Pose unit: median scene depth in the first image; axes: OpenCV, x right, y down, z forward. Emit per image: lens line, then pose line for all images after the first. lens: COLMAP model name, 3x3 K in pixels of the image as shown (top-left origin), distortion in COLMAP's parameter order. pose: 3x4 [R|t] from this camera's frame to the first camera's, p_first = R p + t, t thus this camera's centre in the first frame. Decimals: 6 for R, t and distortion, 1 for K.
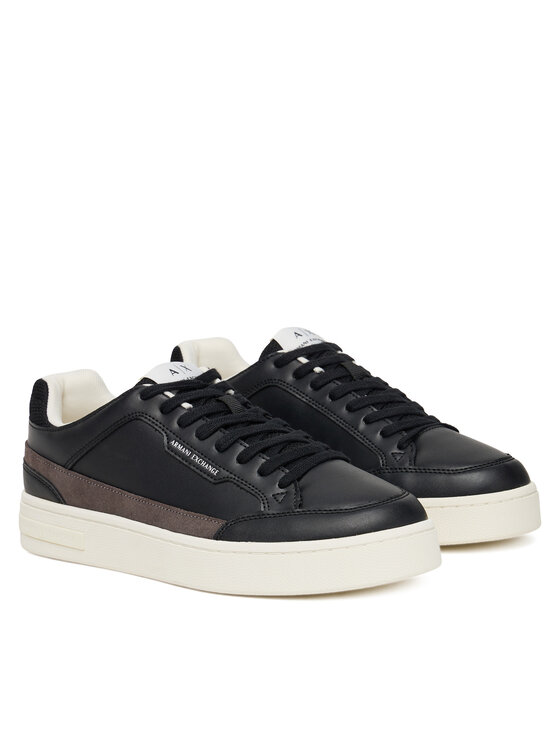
lens RADIAL K [[2189.5, 0, 271.9], [0, 2189.5, 368.7], [0, 0, 1]] dist [-1.925952, 0.000000]
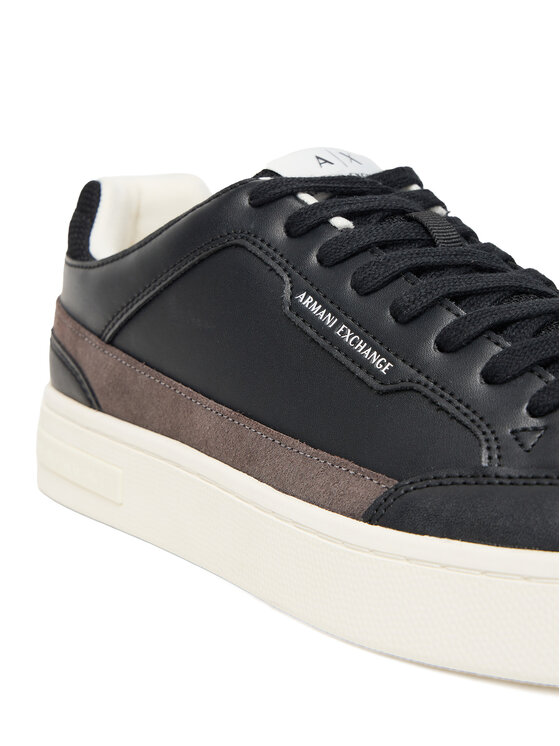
lens RADIAL K [[1274.3, 0, 282.3], [0, 1274.3, 368.4], [0, 0, 1]] dist [0.026738, 0.000000]
pose [[0.984645, 0.098011, -0.144461, -0.008769], [-0.096730, 0.995184, 0.015883, 0.045289], [0.145322, -0.001666, 0.989383, 0.730563]]
